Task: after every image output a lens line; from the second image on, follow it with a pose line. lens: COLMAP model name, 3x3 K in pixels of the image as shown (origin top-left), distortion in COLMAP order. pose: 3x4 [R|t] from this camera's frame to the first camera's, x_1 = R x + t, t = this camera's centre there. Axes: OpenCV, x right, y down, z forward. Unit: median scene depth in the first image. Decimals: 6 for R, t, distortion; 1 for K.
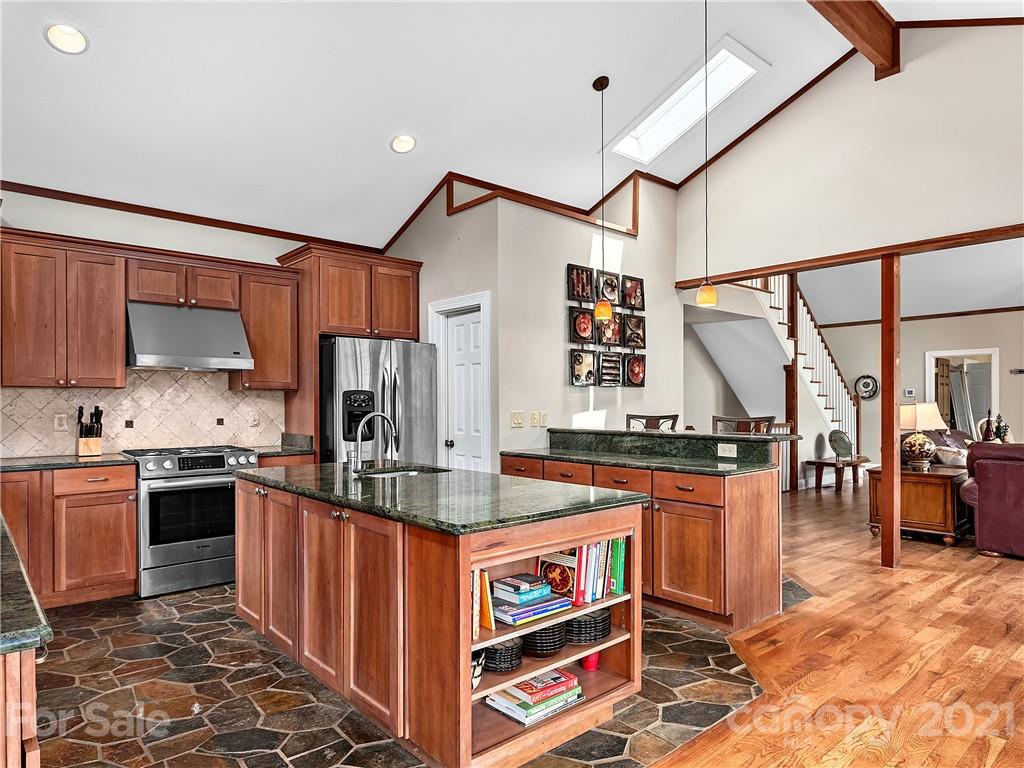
lens RADIAL K [[594.8, 0, 506.3], [0, 594.8, 390.2], [0, 0, 1]] dist [0.005207, -0.005741]
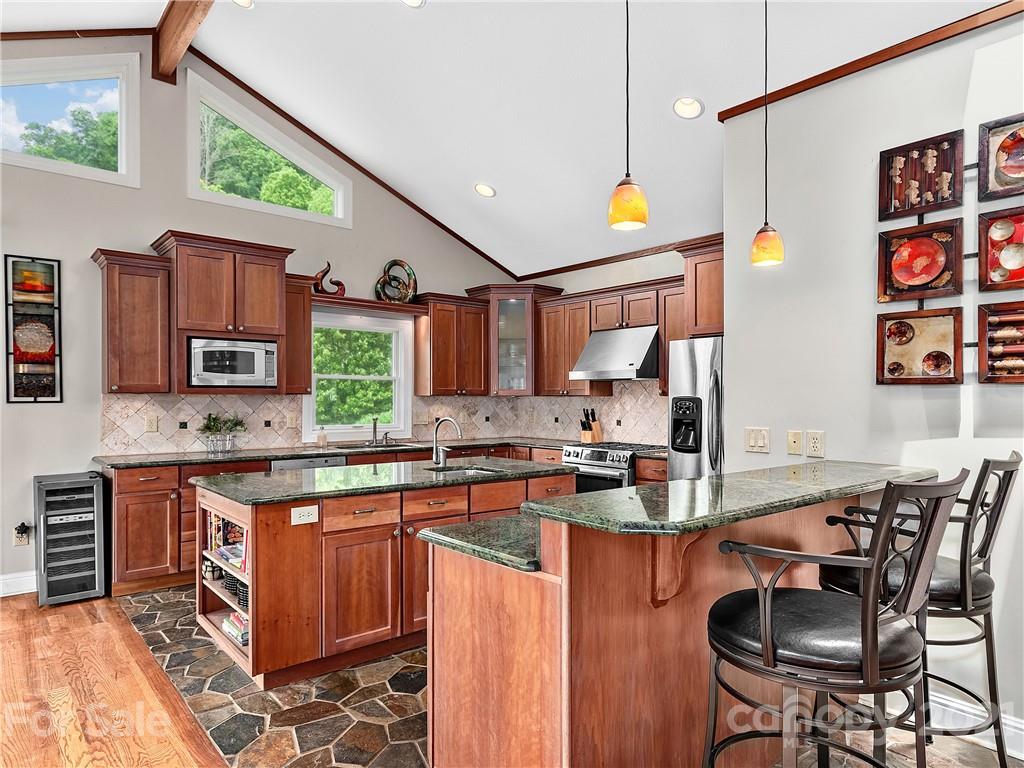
lens RADIAL K [[594.8, 0, 518.9], [0, 594.8, 393.9], [0, 0, 1]] dist [0.005207, -0.005741]
pose [[0.048086, -0.006913, -0.998819, 0.624386], [0.012230, 0.999905, -0.006332, -0.001001], [0.998768, -0.011911, 0.048166, 0.670538]]
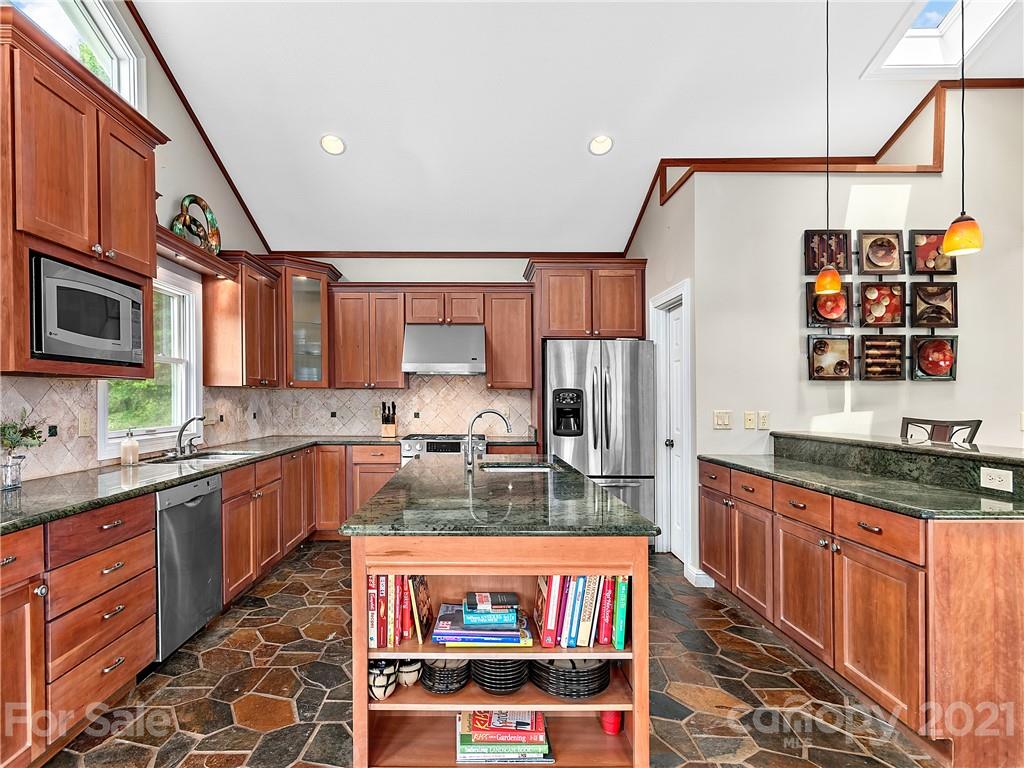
lens RADIAL K [[523.1, 0, 482.9], [0, 523.1, 396.5], [0, 0, 1]] dist [0.002149, 0.002147]
pose [[0.770843, 0.000825, -0.637025, 0.225533], [0.007554, 0.999917, 0.010435, 0.003138], [0.636981, -0.012856, 0.770772, 0.170766]]
